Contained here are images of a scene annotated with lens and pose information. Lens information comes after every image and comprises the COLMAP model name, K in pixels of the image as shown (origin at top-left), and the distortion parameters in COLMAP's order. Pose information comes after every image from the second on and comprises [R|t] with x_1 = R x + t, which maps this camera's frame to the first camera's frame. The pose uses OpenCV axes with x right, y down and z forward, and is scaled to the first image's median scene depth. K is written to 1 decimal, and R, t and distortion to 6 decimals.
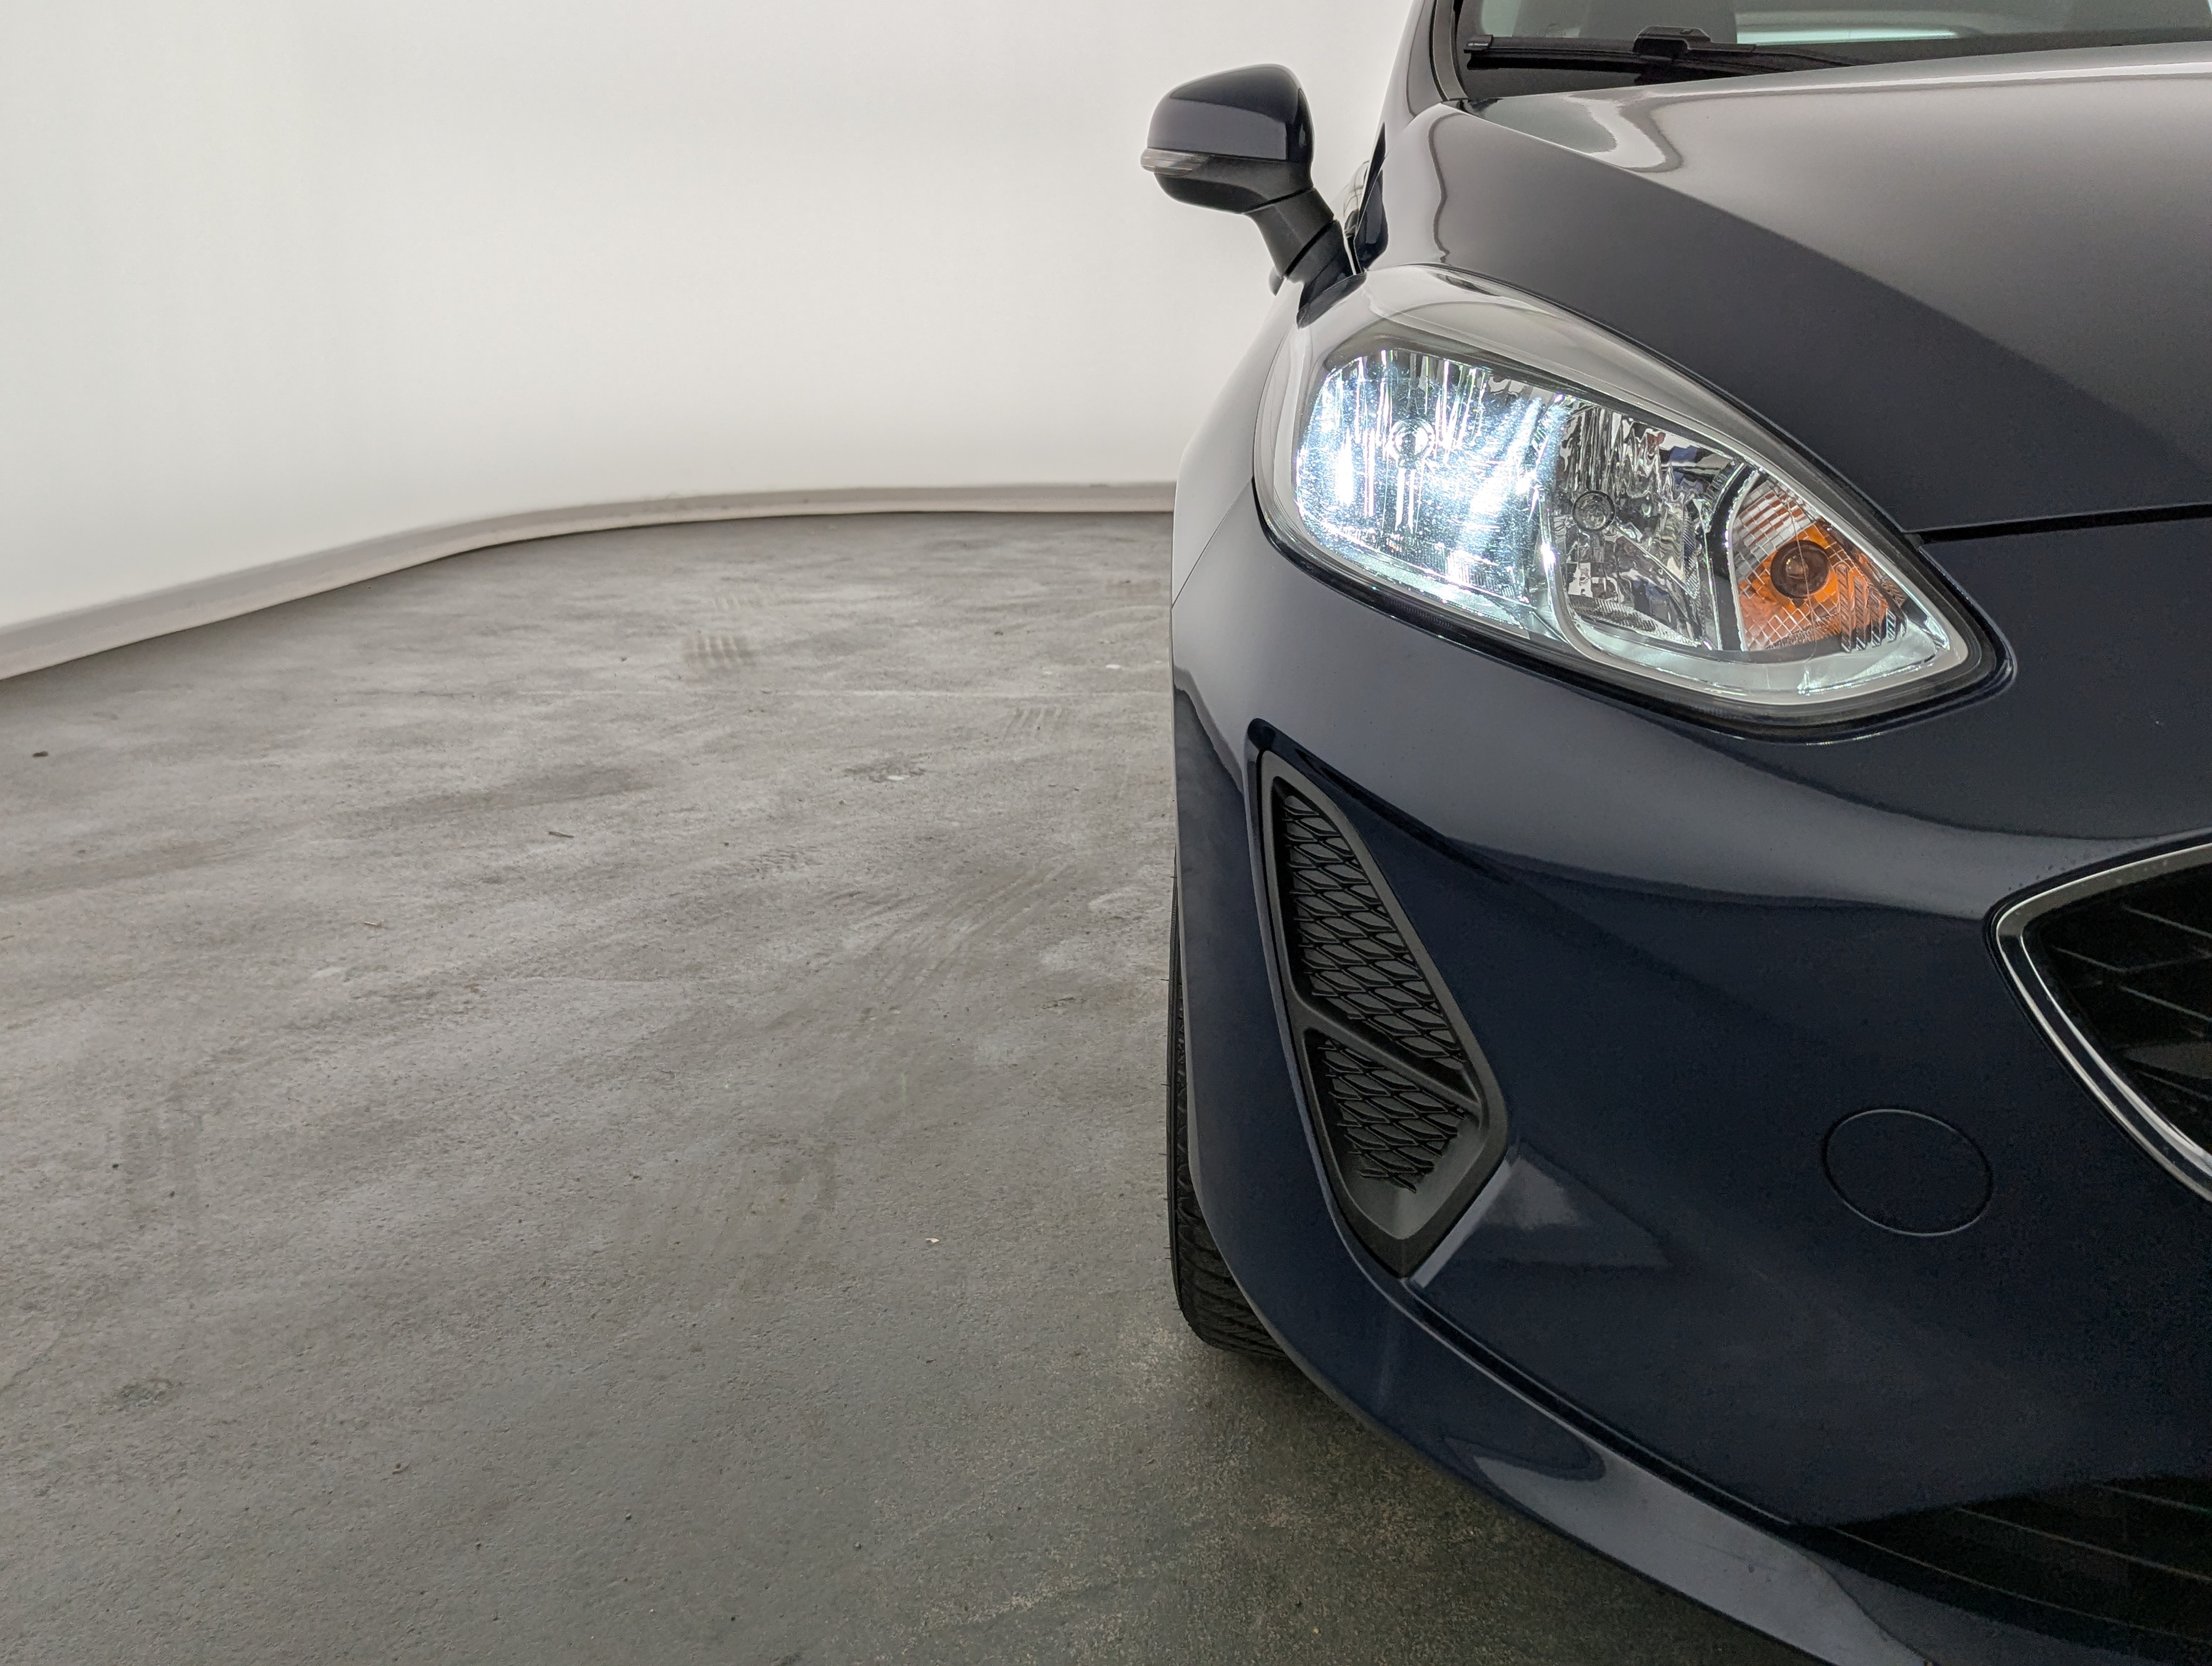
lens RADIAL K [[2135.3, 0, 1106.0], [0, 2135.3, 833.0], [0, 0, 1]] dist [0.044712, 0.005682]
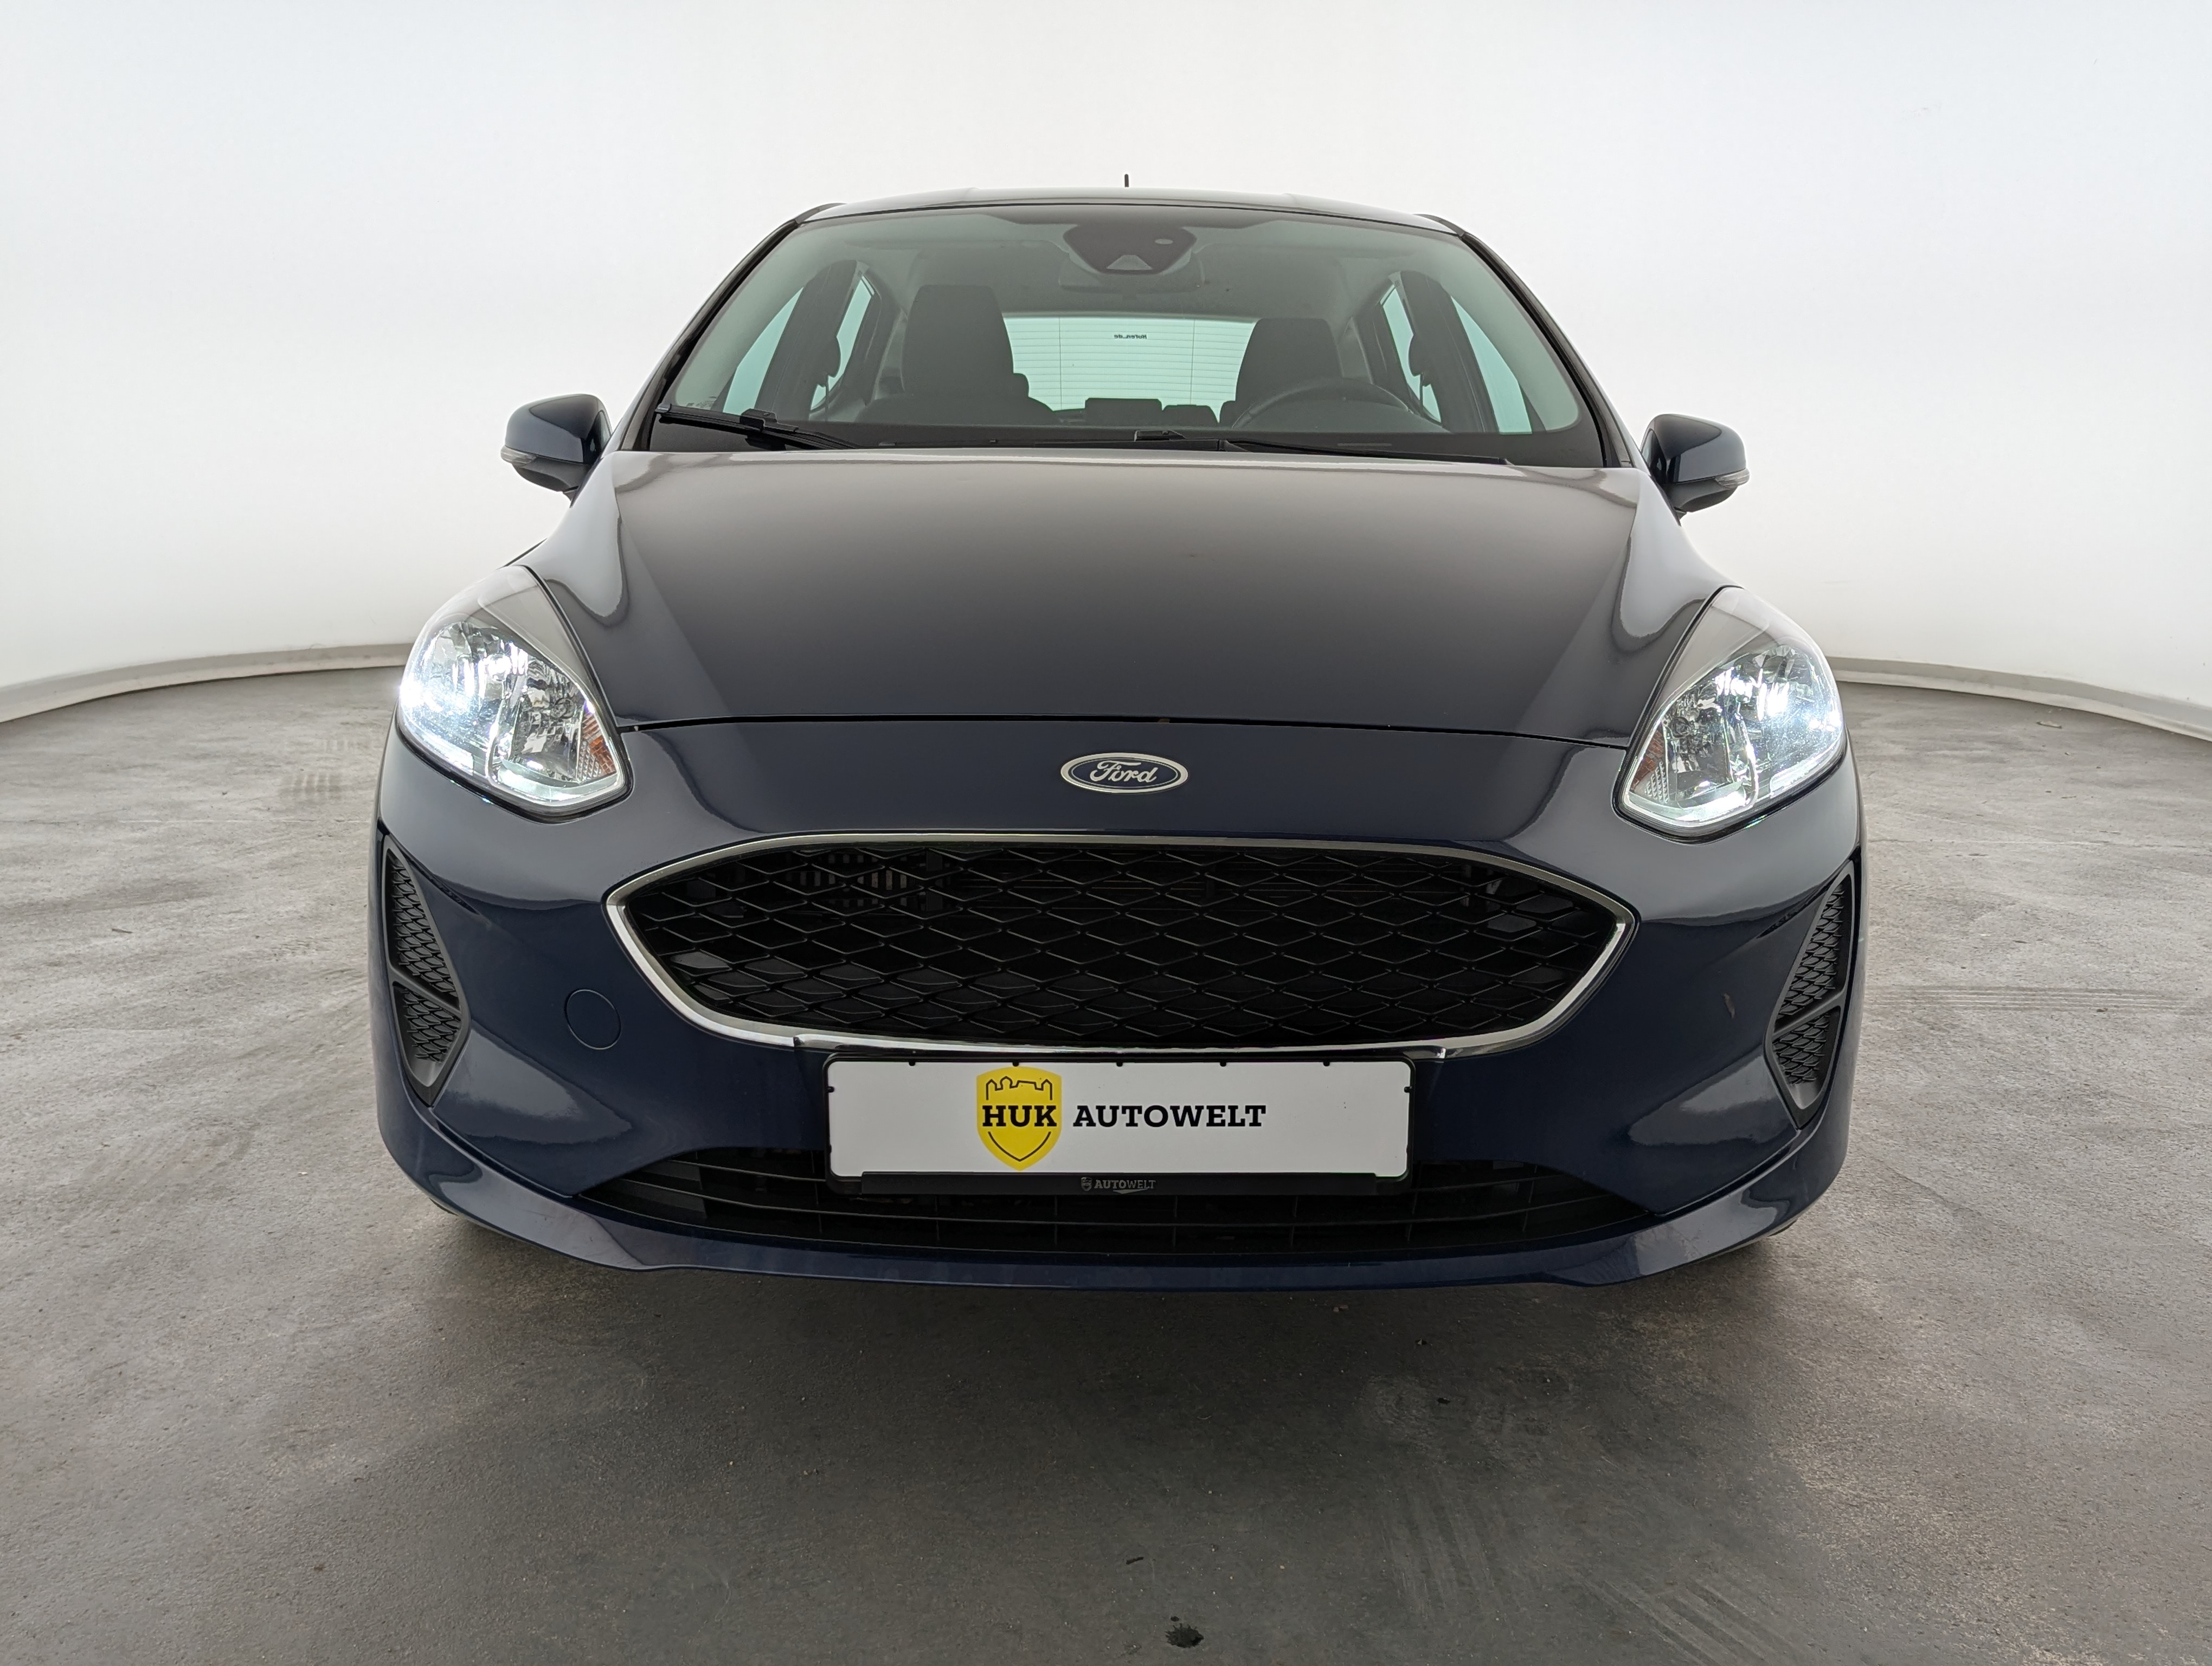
lens RADIAL K [[2135.3, 0, 1106.0], [0, 2135.3, 833.0], [0, 0, 1]] dist [0.044712, 0.005682]
pose [[0.992654, -0.000078, 0.120984, 0.138291], [0.007960, 0.997875, -0.064672, 0.024968], [-0.120722, 0.065160, 0.990546, -0.271502]]
